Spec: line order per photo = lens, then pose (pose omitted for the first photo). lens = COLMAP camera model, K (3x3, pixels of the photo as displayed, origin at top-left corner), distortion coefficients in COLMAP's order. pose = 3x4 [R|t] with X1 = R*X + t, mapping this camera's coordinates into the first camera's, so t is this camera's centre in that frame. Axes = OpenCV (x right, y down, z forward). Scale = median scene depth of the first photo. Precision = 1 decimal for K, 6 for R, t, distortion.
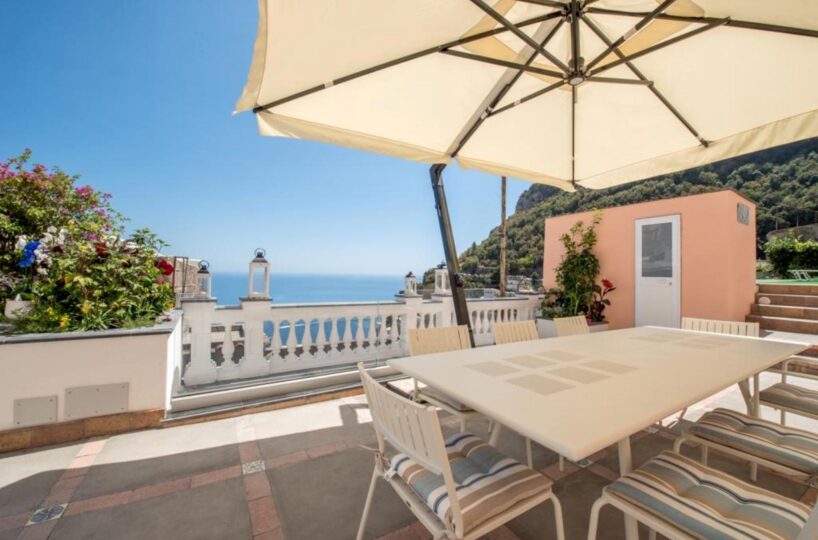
lens RADIAL K [[330.4, 0, 409.4], [0, 330.4, 272.5], [0, 0, 1]] dist [0.001224, -0.000284]
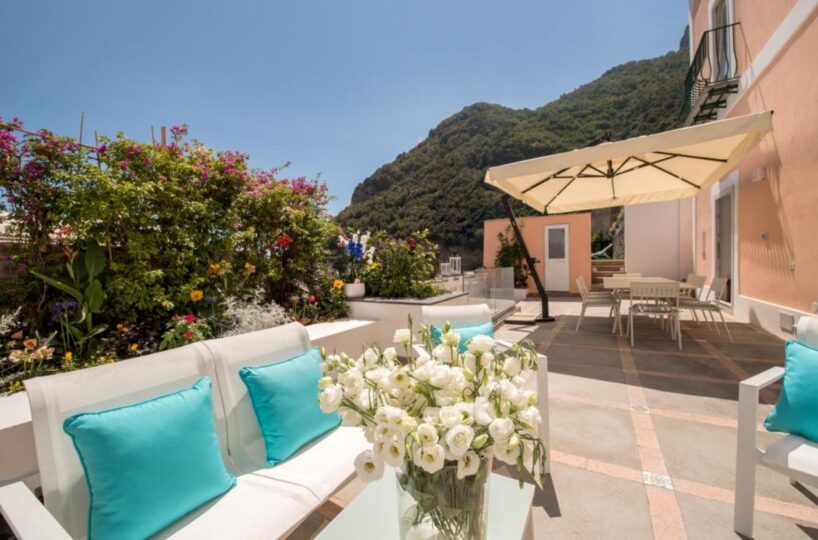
lens RADIAL K [[330.4, 0, 409.6], [0, 330.4, 267.9], [0, 0, 1]] dist [0.001224, -0.000284]
pose [[0.881606, -0.034571, 0.470719, -0.130217], [0.026620, 0.999368, 0.023540, 0.000118], [-0.471235, -0.008222, 0.881969, -0.031408]]
